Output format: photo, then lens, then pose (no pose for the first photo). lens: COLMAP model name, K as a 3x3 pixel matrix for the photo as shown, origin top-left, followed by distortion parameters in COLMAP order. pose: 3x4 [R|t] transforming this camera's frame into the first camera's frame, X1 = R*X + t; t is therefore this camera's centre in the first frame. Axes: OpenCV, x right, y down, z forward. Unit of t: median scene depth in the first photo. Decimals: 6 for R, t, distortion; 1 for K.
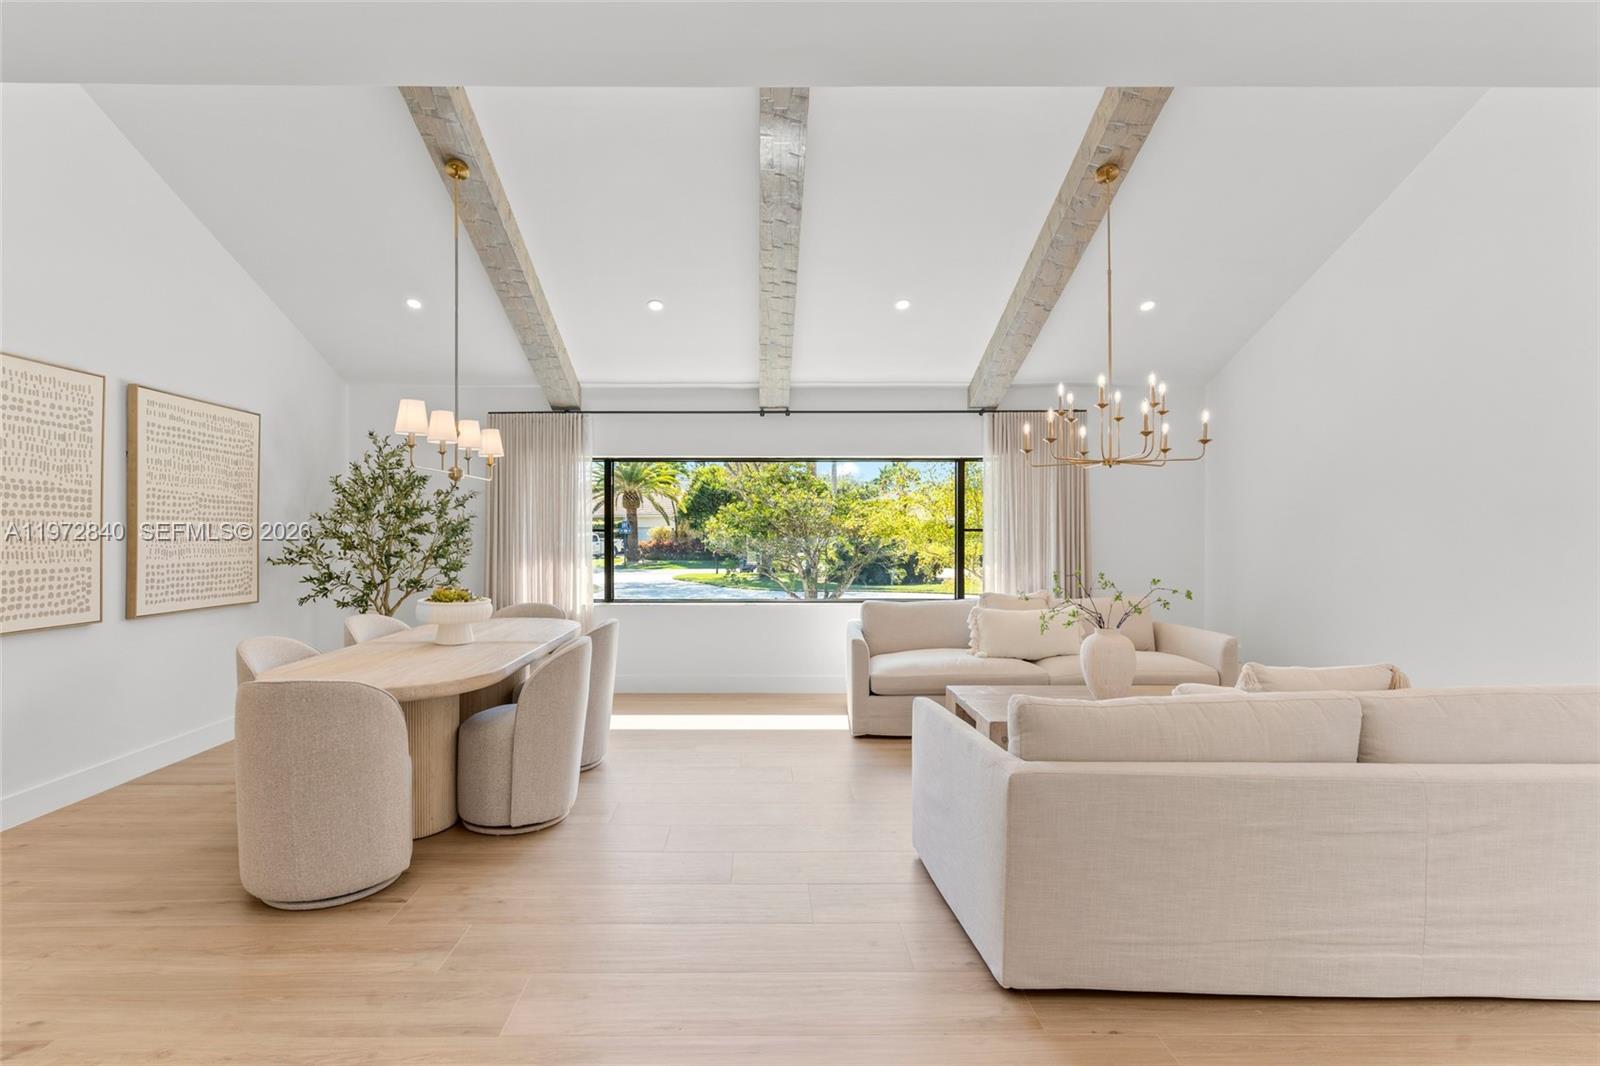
lens RADIAL K [[764.4, 0, 797.3], [0, 764.4, 542.5], [0, 0, 1]] dist [-0.001303, 0.000299]
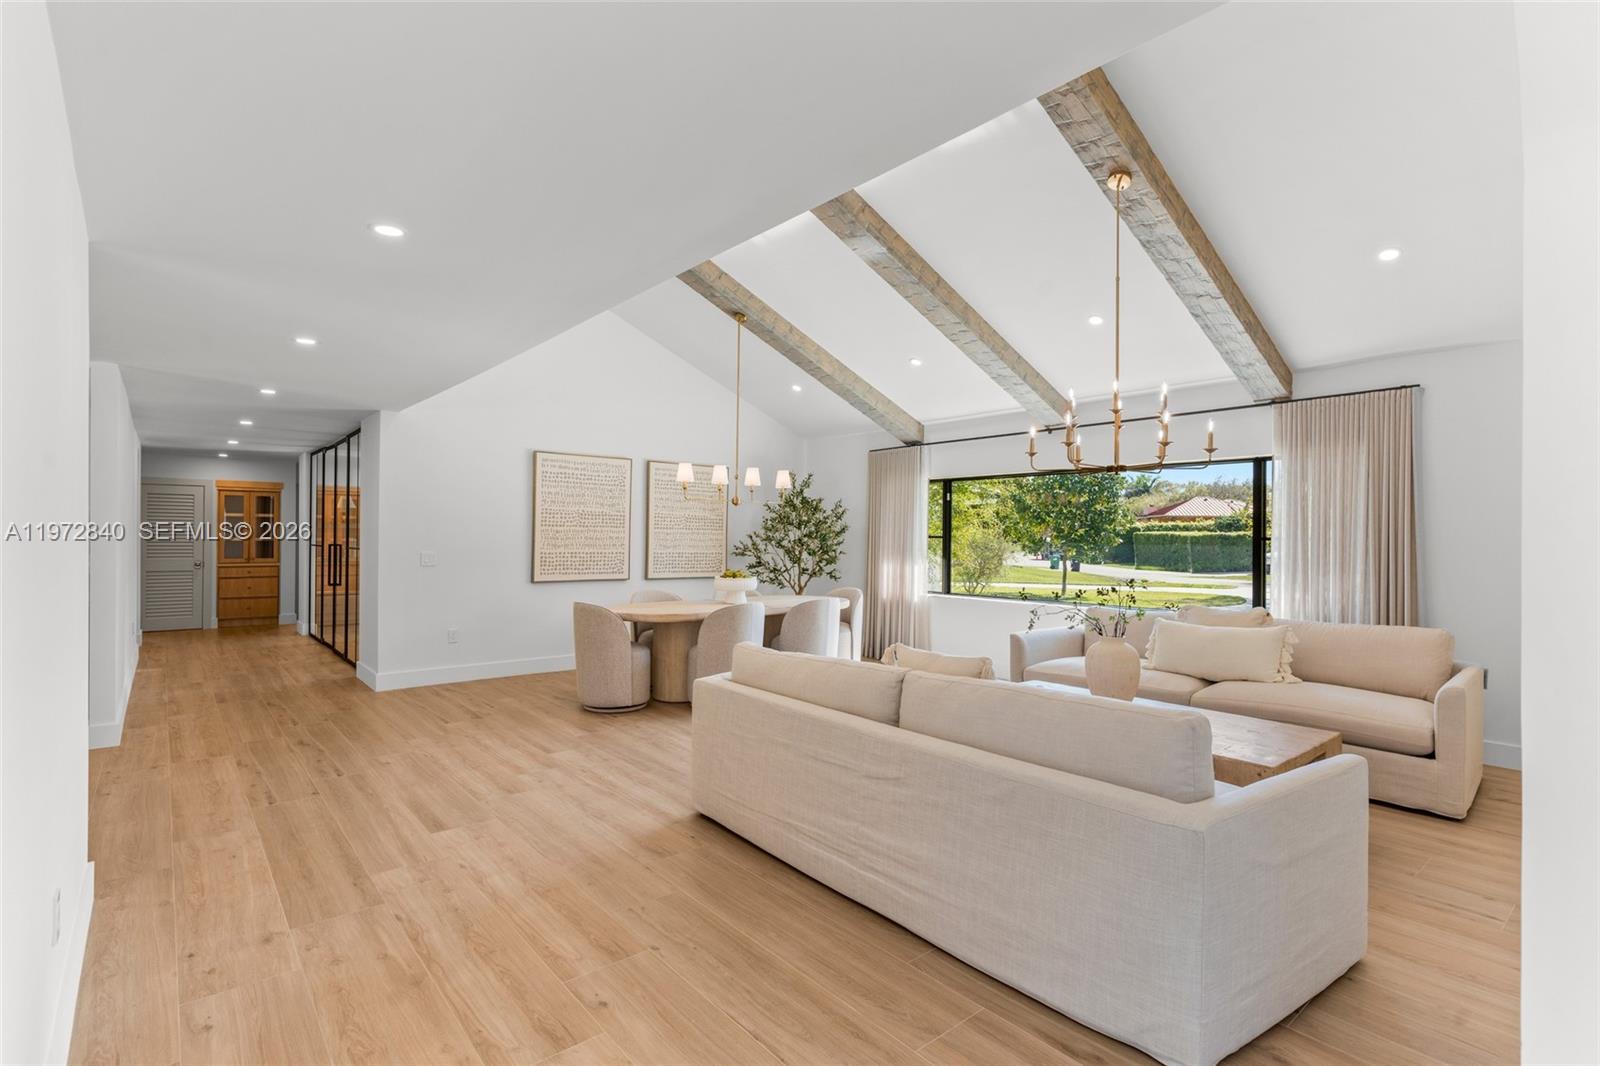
lens RADIAL K [[764.4, 0, 808.0], [0, 764.4, 534.5], [0, 0, 1]] dist [-0.001303, 0.000299]
pose [[0.641460, 0.002985, -0.767151, 0.696350], [-0.019048, 0.999746, -0.012037, -0.000416], [0.766920, 0.022334, 0.641354, 0.042173]]
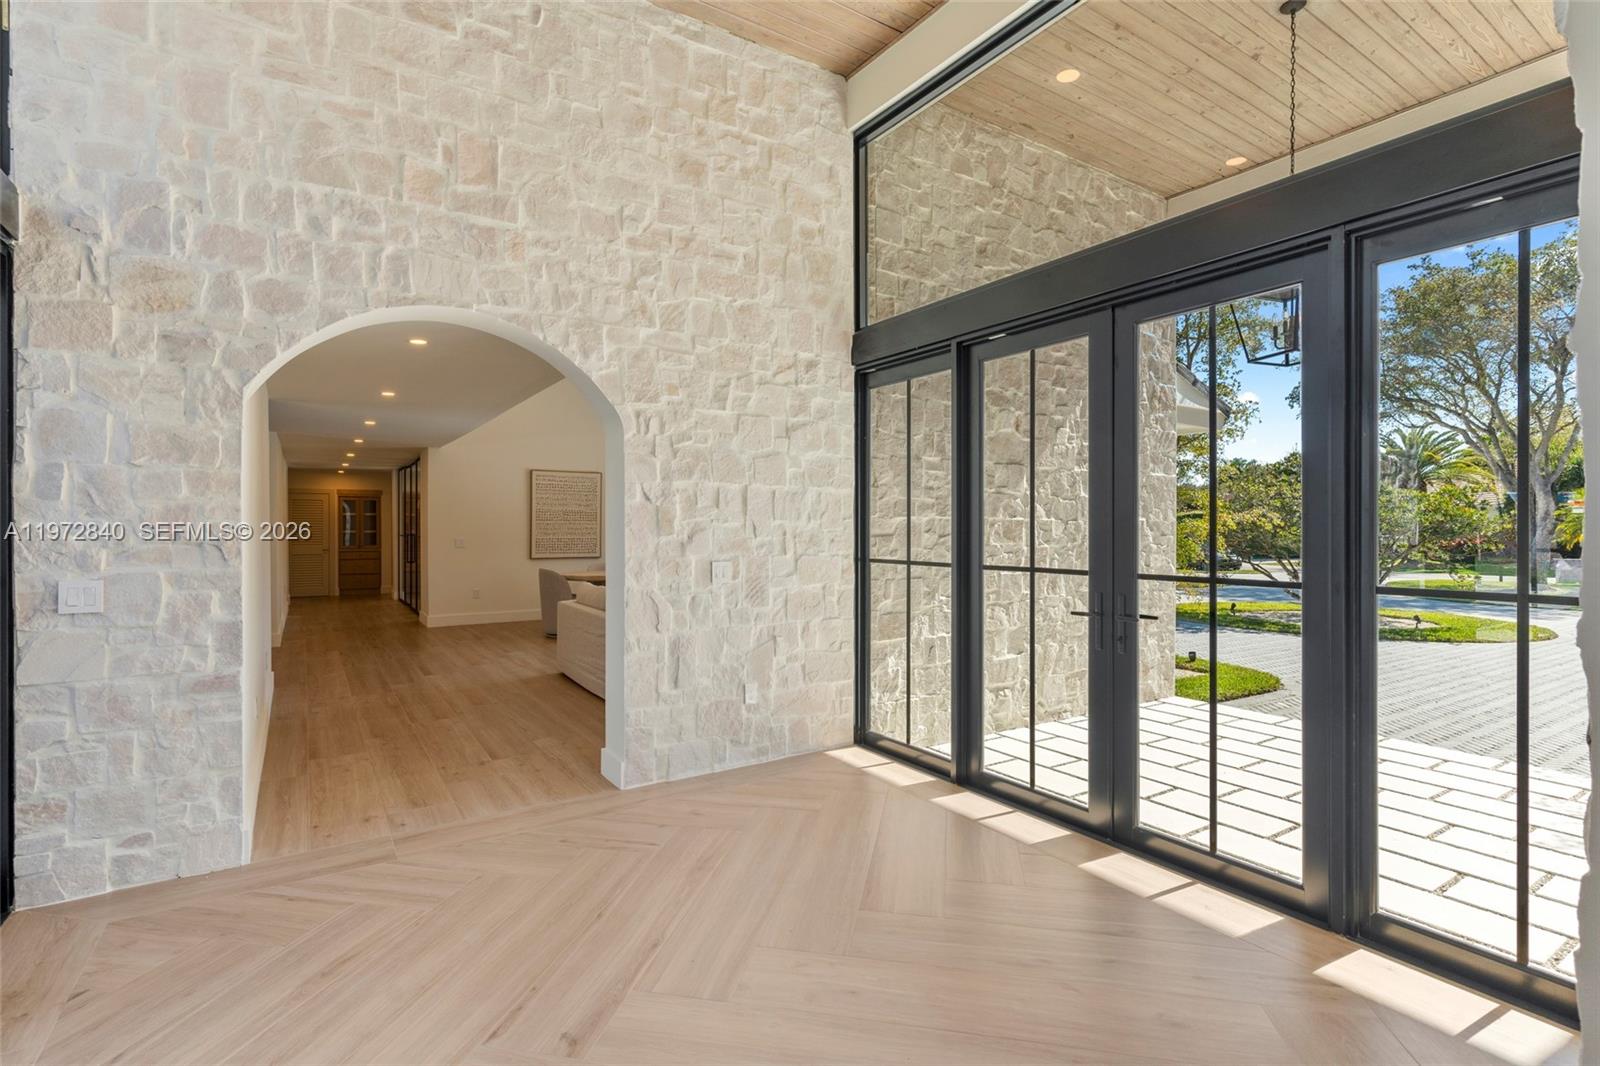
lens RADIAL K [[764.4, 0, 806.7], [0, 764.4, 528.2], [0, 0, 1]] dist [-0.001303, 0.000299]
pose [[0.545900, 0.002464, -0.837847, 1.186843], [-0.012166, 0.999914, -0.004986, -0.001126], [0.837762, 0.012915, 0.545883, 0.047119]]
